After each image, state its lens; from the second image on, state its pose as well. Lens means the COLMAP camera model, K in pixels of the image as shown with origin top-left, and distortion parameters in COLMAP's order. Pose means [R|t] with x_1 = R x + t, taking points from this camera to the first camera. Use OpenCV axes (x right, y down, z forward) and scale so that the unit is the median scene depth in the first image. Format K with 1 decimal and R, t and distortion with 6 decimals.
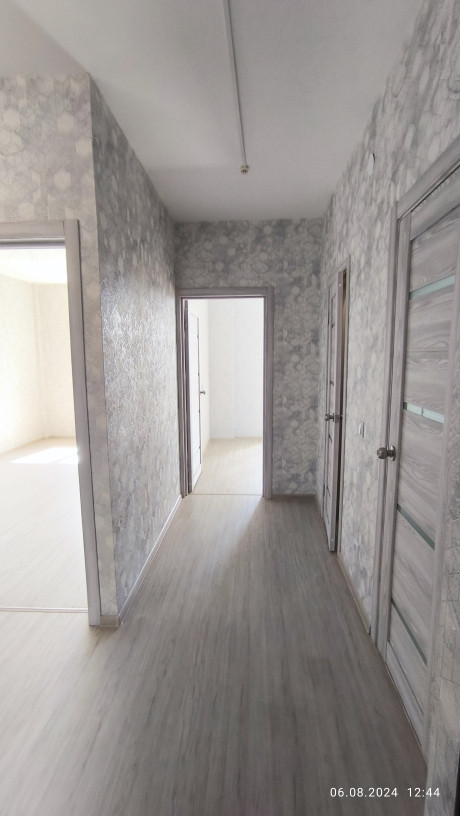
lens RADIAL K [[370.9, 0, 231.0], [0, 370.9, 406.9], [0, 0, 1]] dist [-0.008714, 0.000121]
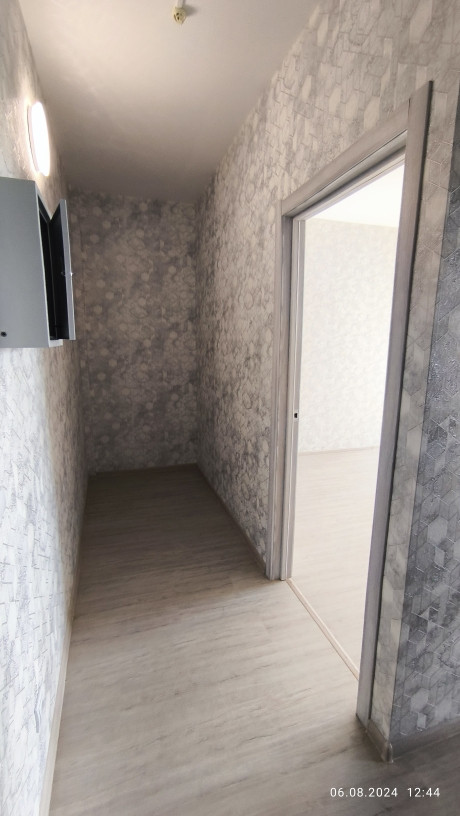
lens RADIAL K [[370.9, 0, 225.8], [0, 370.9, 411.4], [0, 0, 1]] dist [-0.008714, 0.000121]
pose [[0.351387, 0.188475, -0.917063, 0.075333], [-0.127888, 0.980008, 0.152409, -0.060024], [0.927455, 0.063727, 0.368466, 0.515318]]
